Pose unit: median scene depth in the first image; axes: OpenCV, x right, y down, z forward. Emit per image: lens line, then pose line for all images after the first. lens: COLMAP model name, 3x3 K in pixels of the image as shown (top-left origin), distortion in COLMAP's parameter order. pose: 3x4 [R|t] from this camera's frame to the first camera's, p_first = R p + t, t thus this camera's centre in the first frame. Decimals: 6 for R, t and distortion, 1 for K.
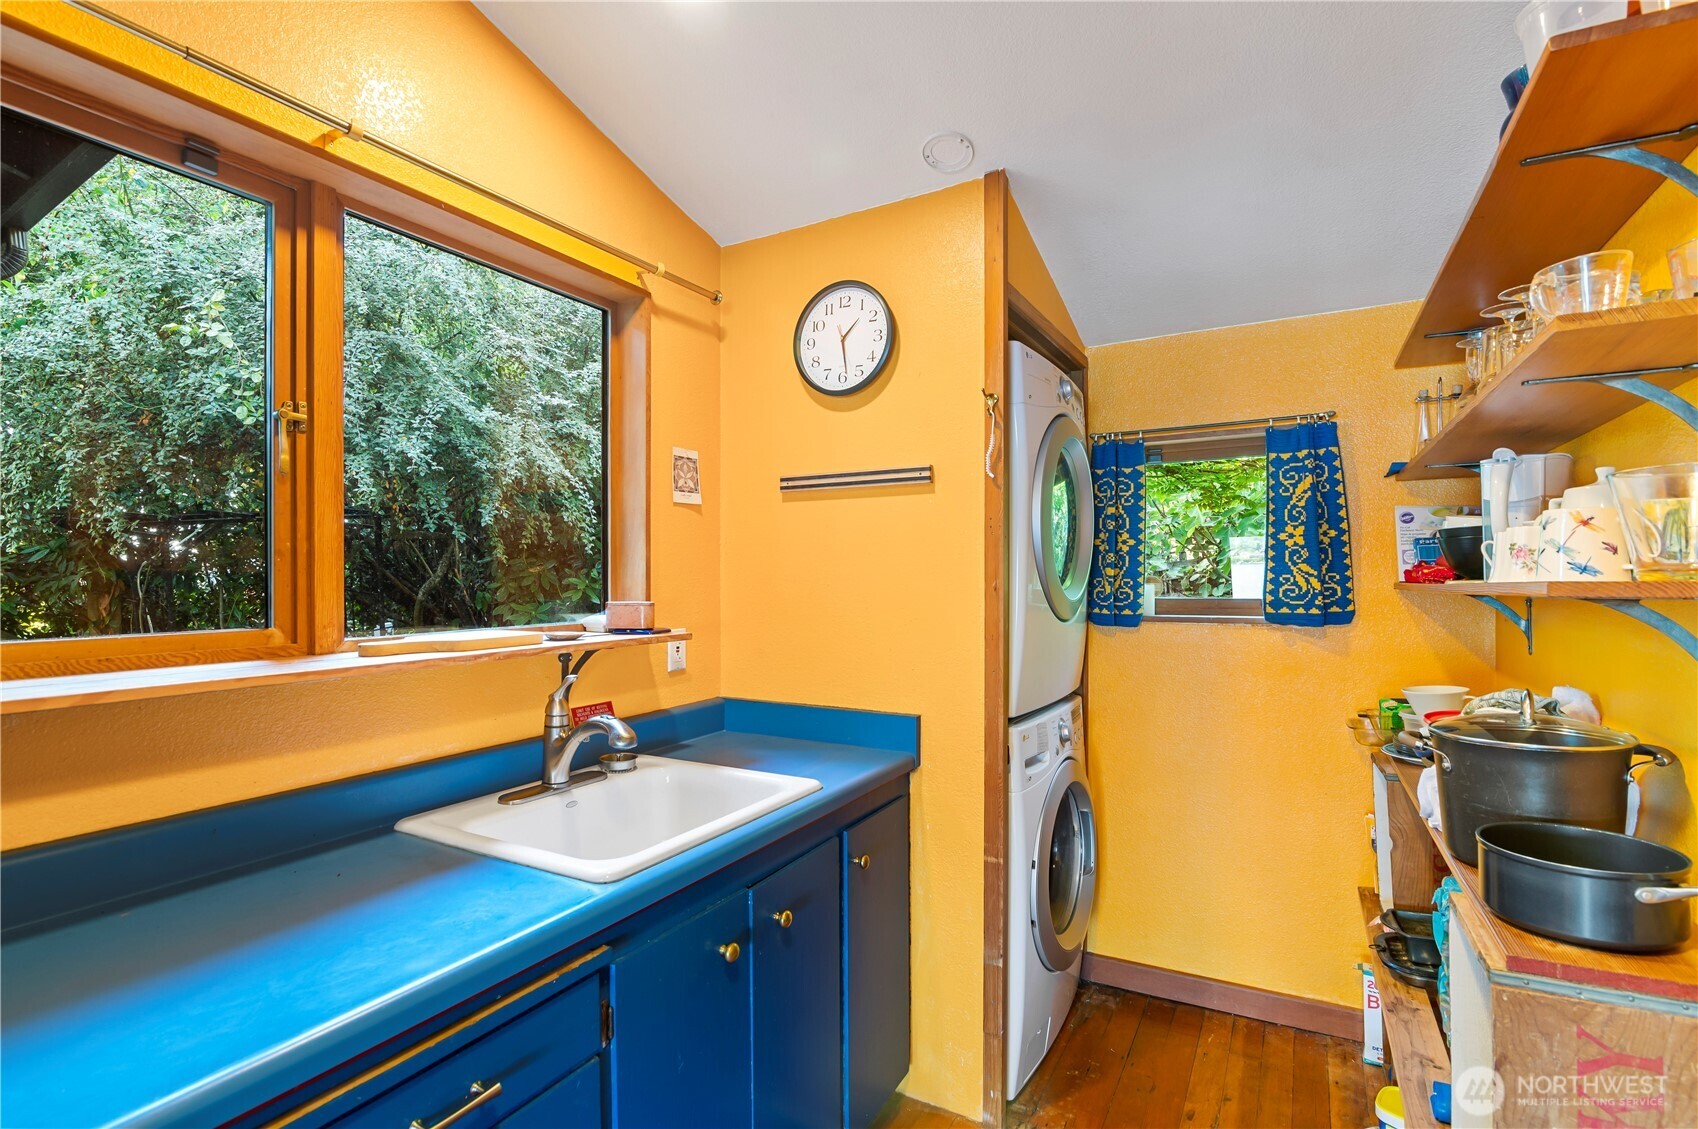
lens RADIAL K [[787.6, 0, 848.3], [0, 787.6, 580.0], [0, 0, 1]] dist [-0.020321, 0.002493]
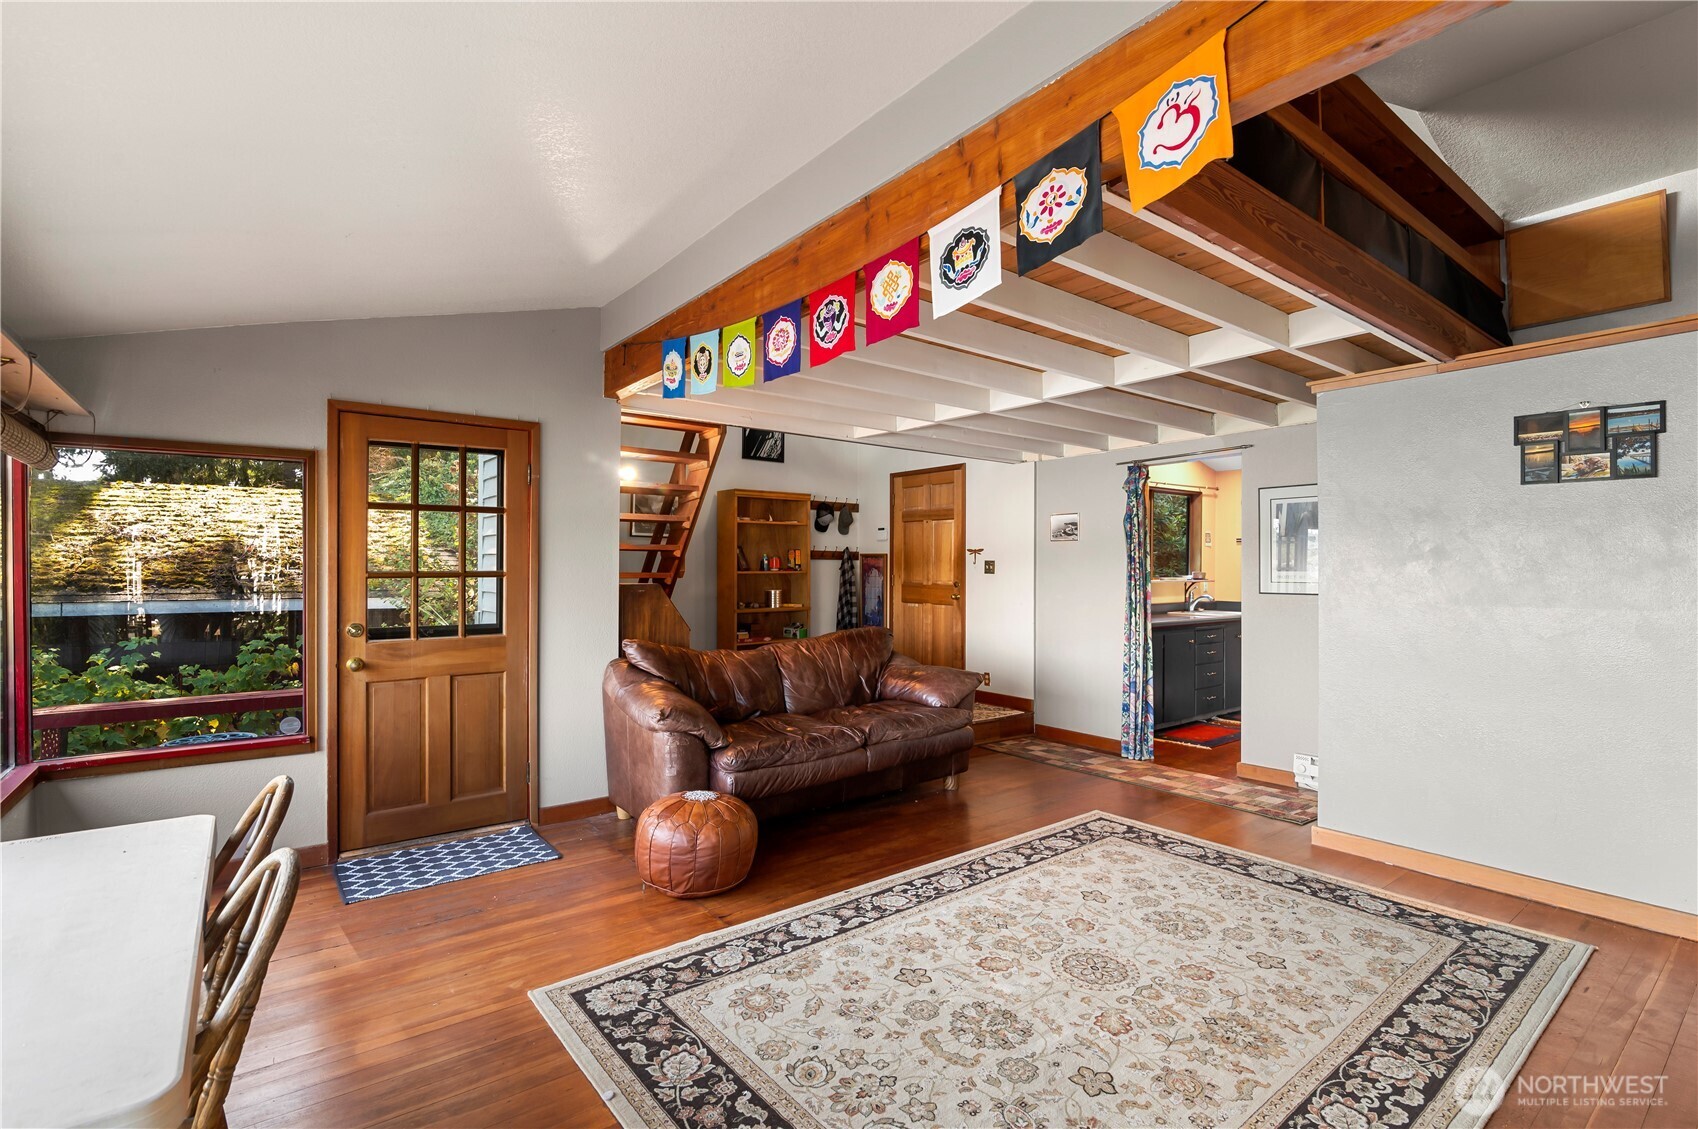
lens RADIAL K [[787.6, 0, 842.5], [0, 787.6, 572.0], [0, 0, 1]] dist [-0.020321, 0.002493]
pose [[0.917443, 0.014241, -0.397612, -0.342185], [-0.013116, 0.999899, 0.005548, 0.027194], [0.397650, 0.000125, 0.917537, -3.280172]]
